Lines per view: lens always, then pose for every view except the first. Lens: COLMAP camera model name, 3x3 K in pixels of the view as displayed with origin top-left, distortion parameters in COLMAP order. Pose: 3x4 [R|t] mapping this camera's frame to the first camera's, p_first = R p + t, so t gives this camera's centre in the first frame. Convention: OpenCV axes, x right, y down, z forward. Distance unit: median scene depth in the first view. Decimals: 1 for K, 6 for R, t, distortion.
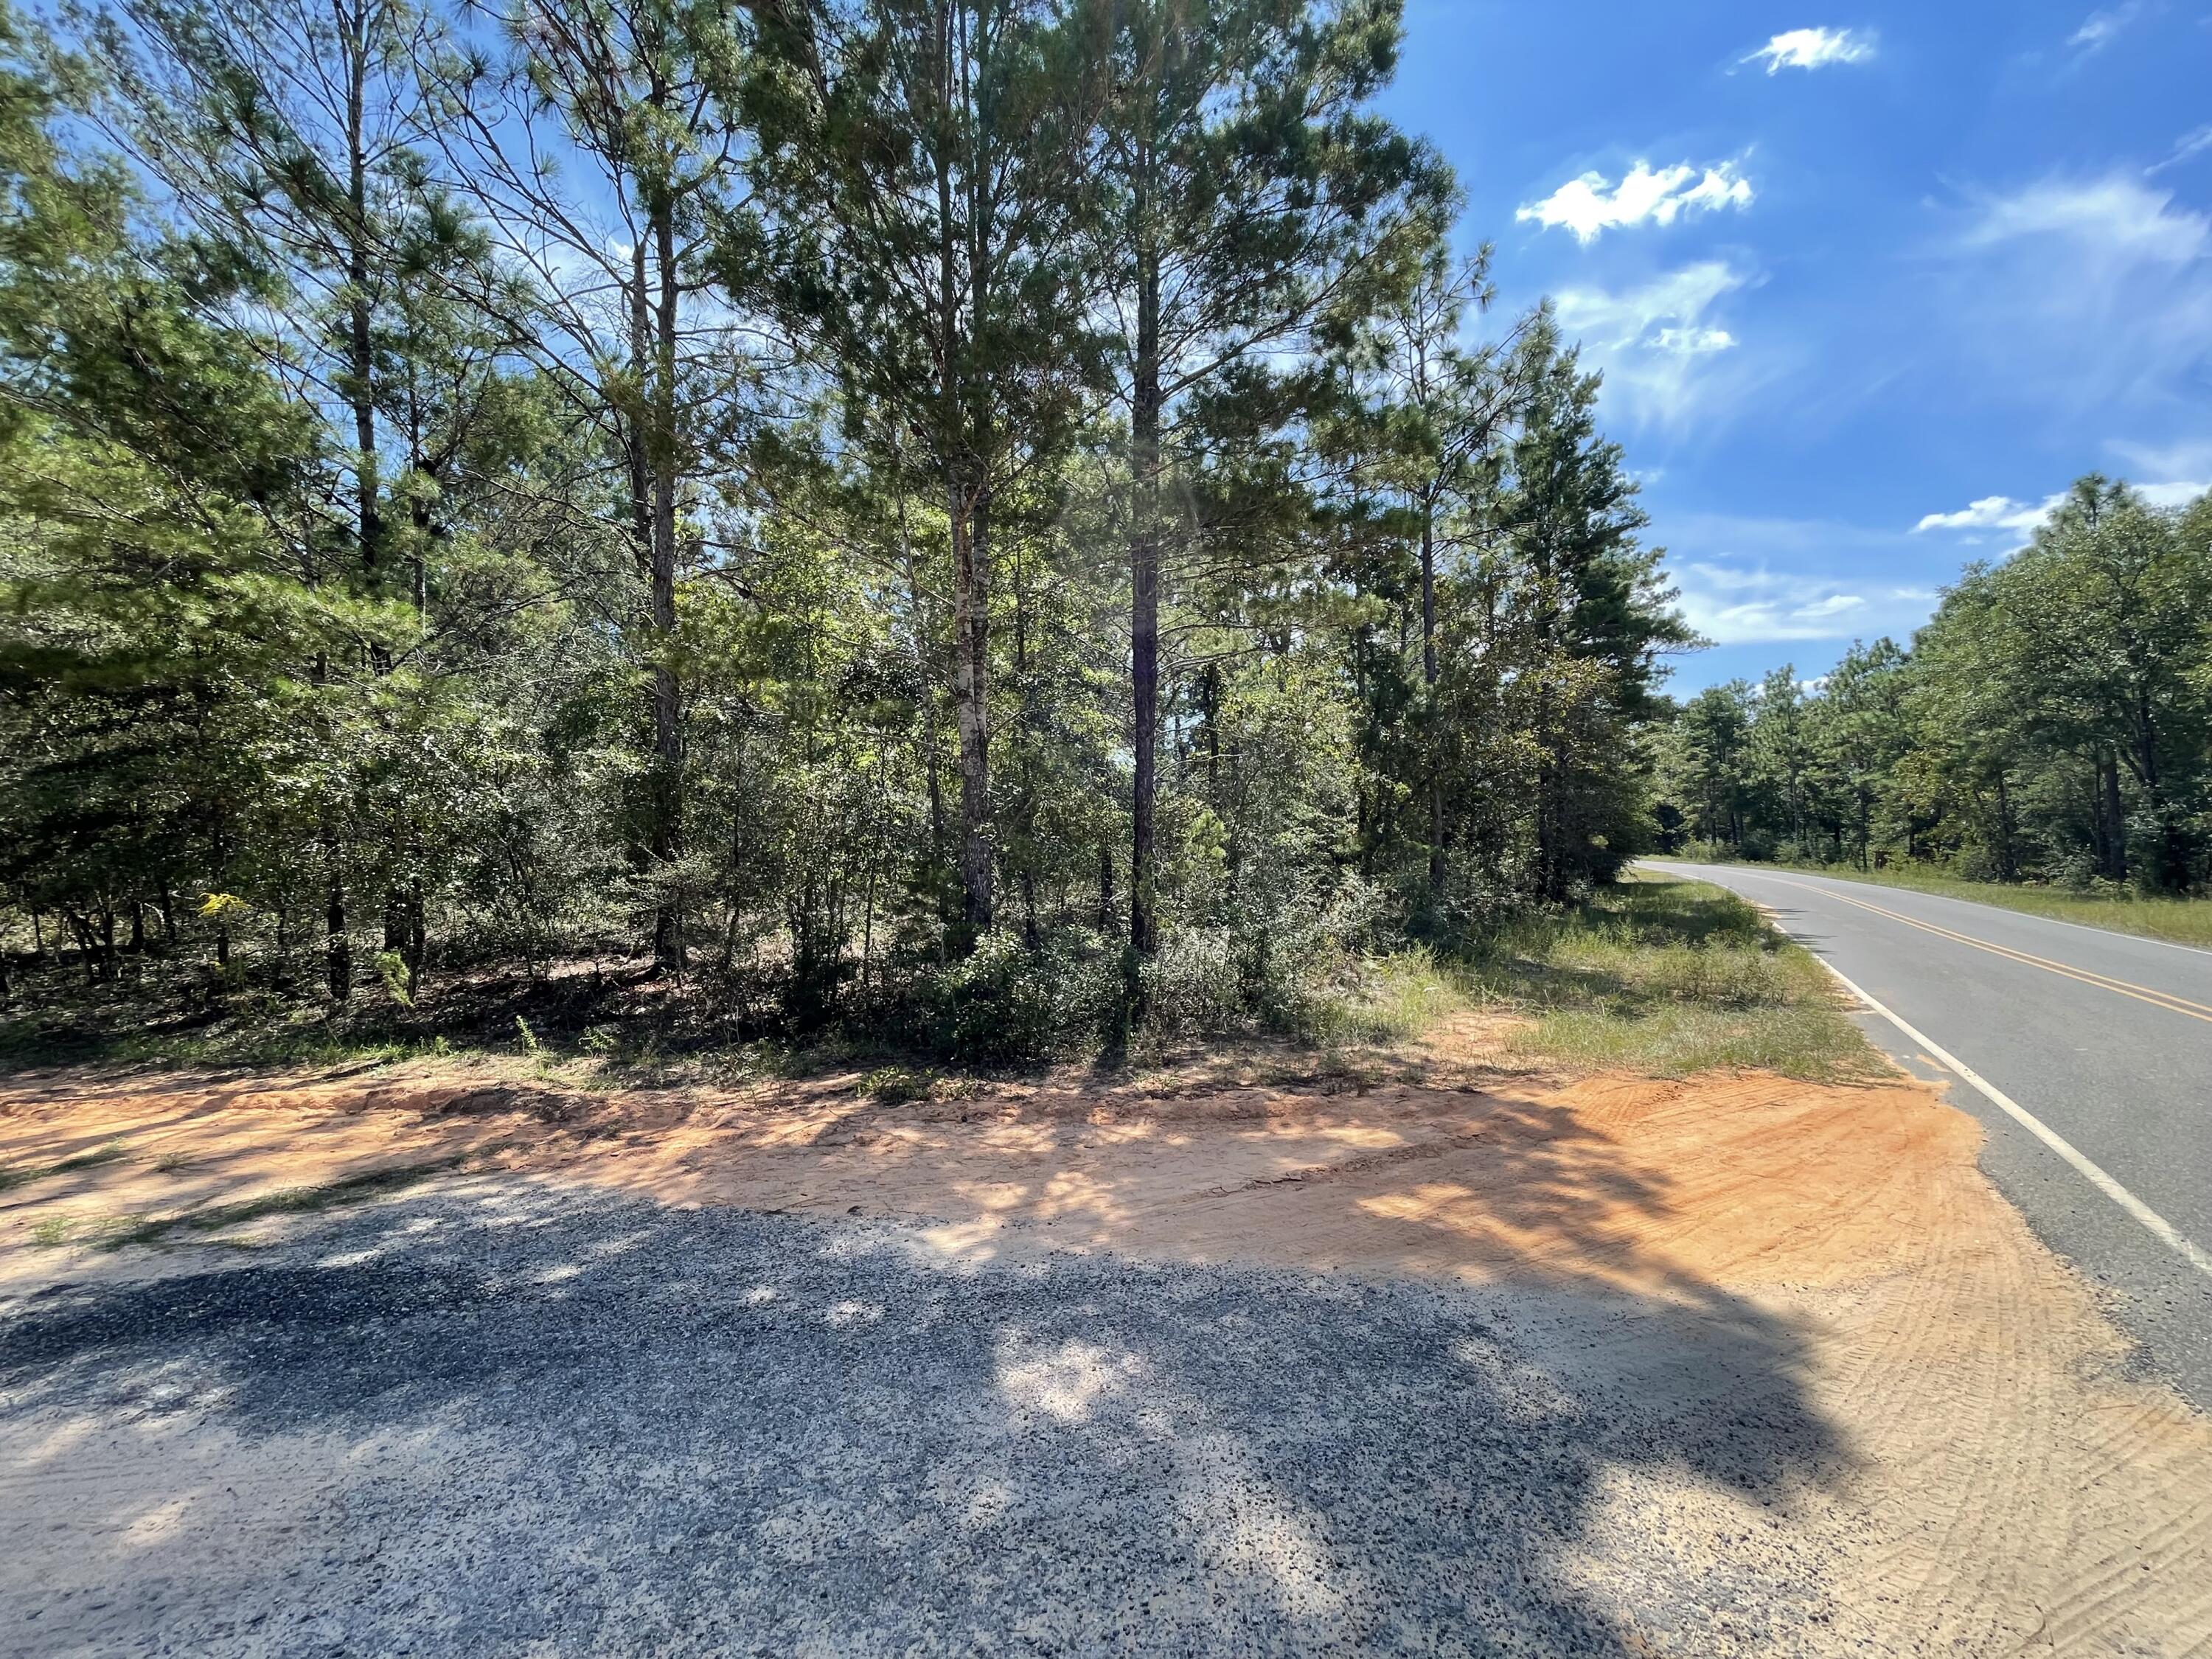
lens RADIAL K [[895.5, 0, 1106.0], [0, 895.5, 829.5], [0, 0, 1]] dist [-0.000618, -0.000028]
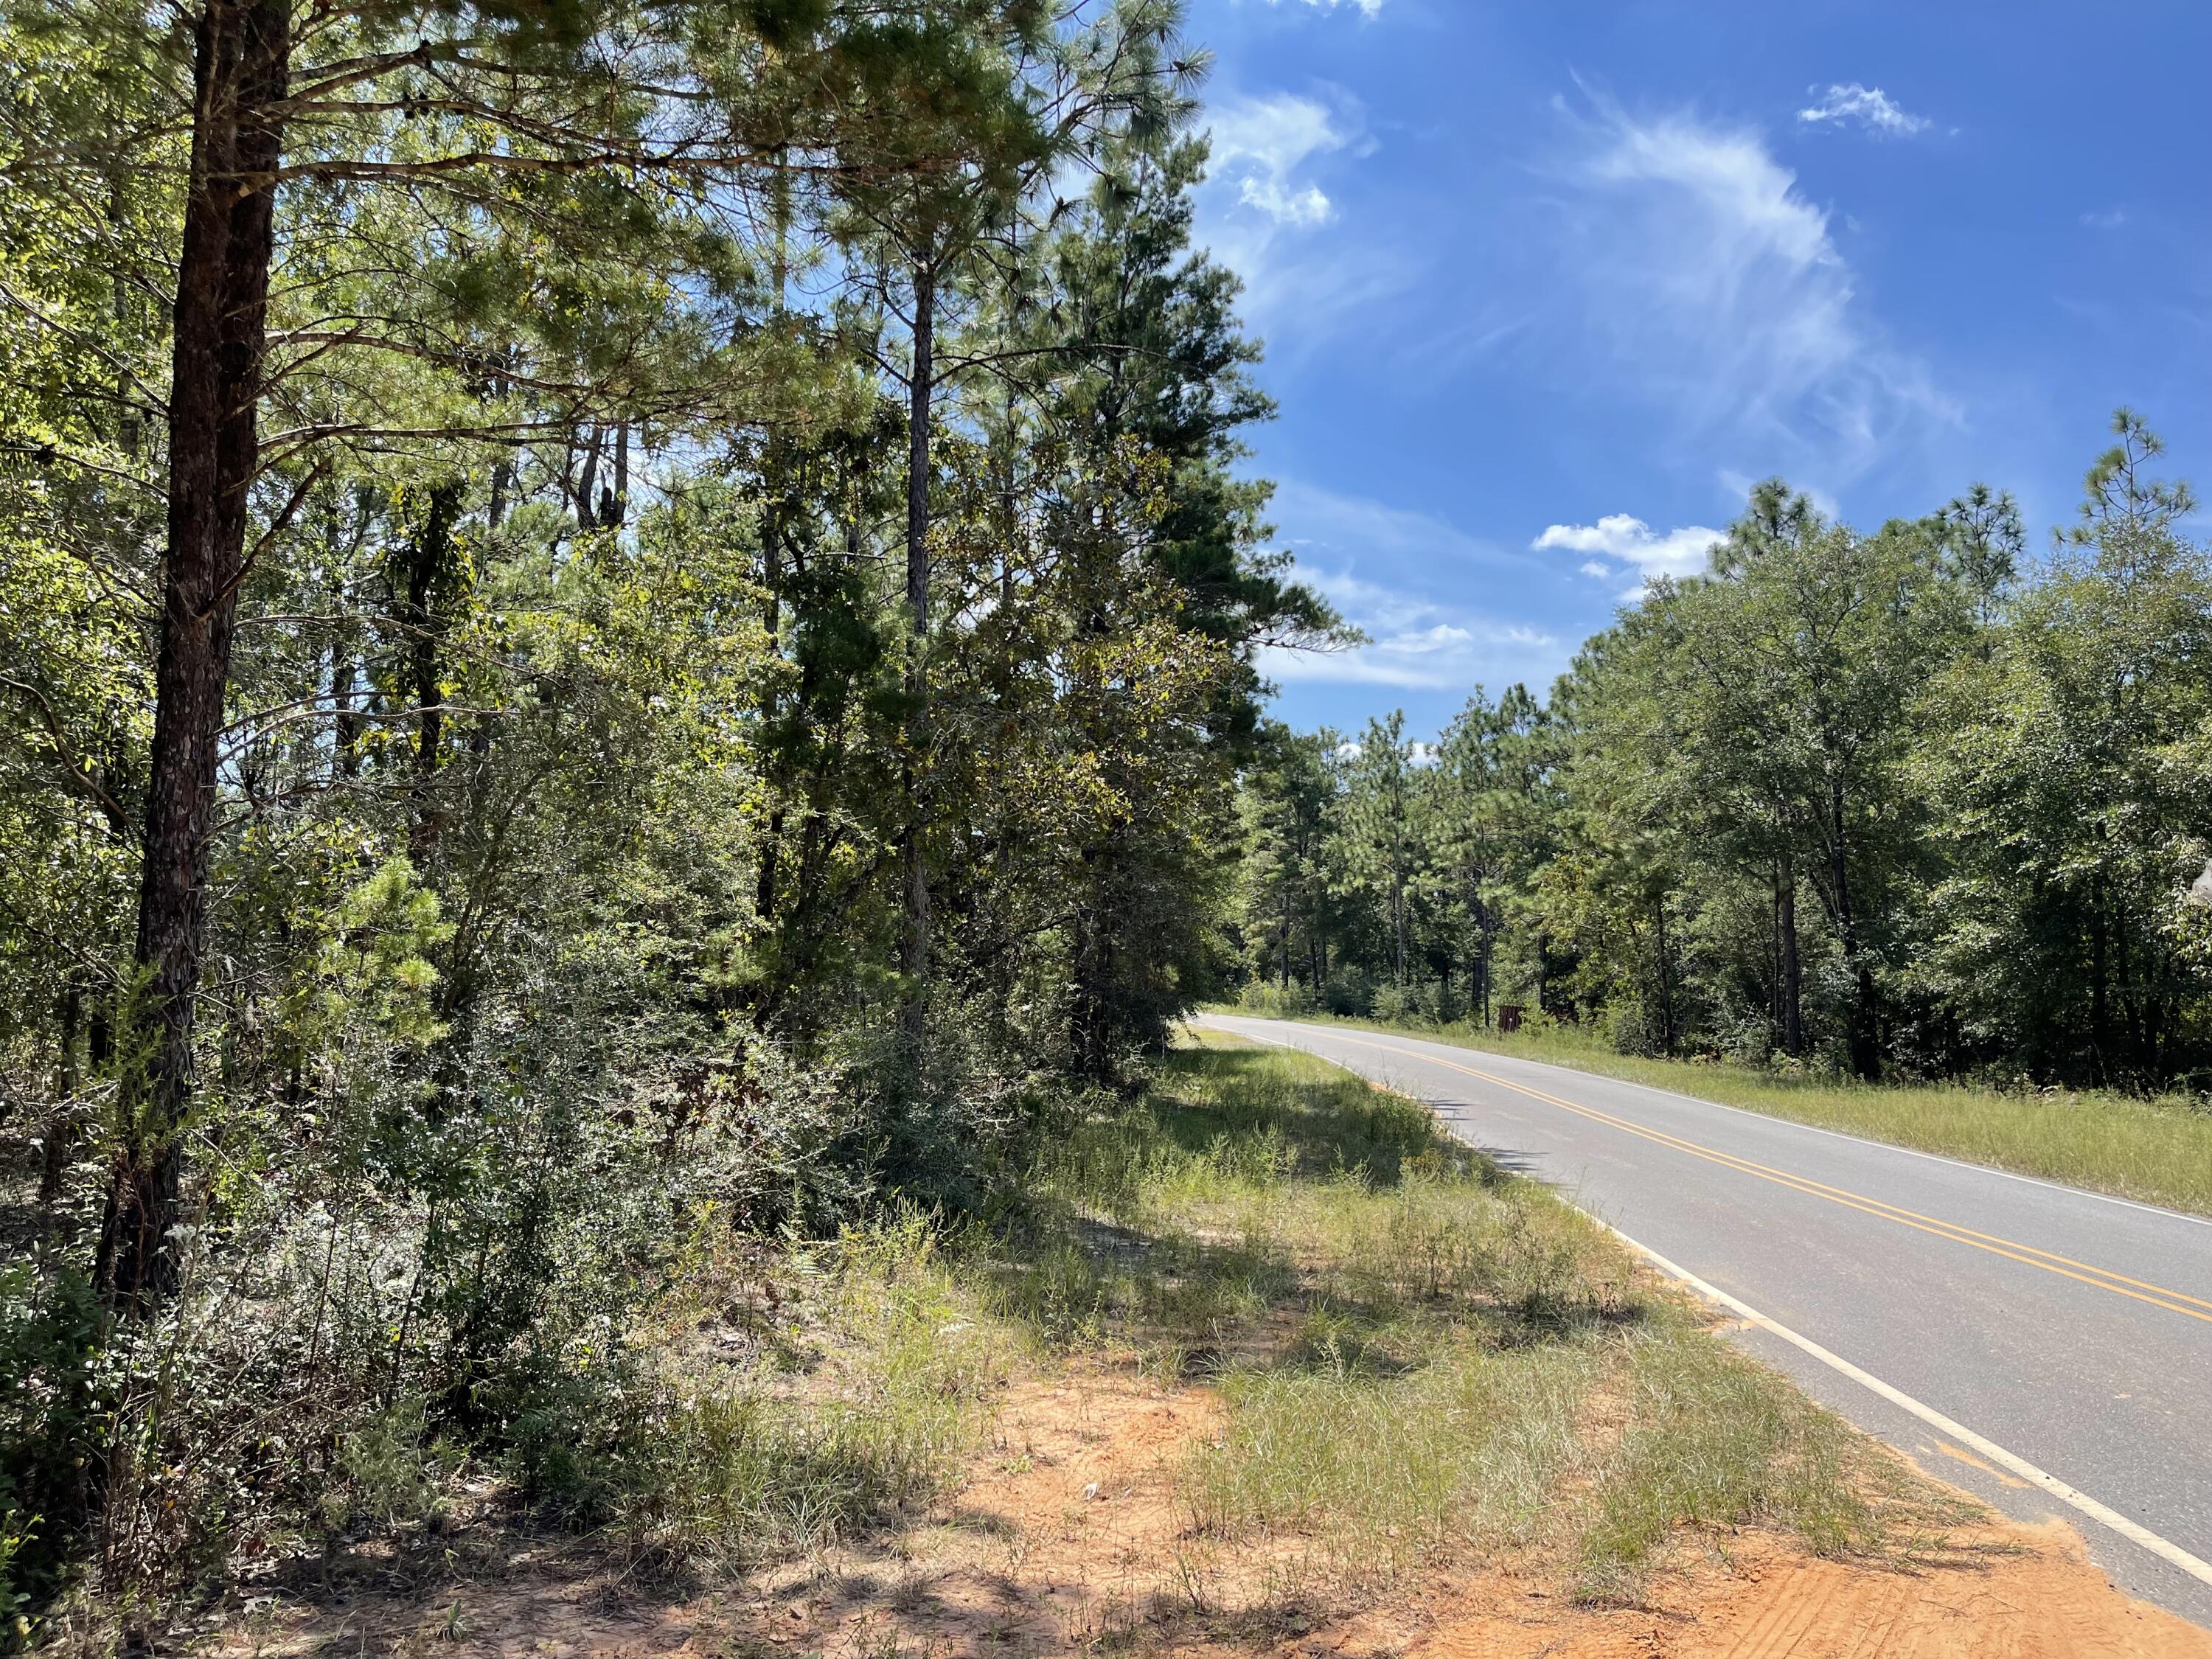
lens RADIAL K [[1689.8, 0, 1103.9], [0, 1689.8, 866.5], [0, 0, 1]] dist [0.030341, -0.003045]
pose [[0.876552, 0.062658, 0.477211, 0.015225], [-0.042234, 0.997679, -0.053420, 0.002900], [-0.479450, 0.026671, 0.877164, 0.102112]]
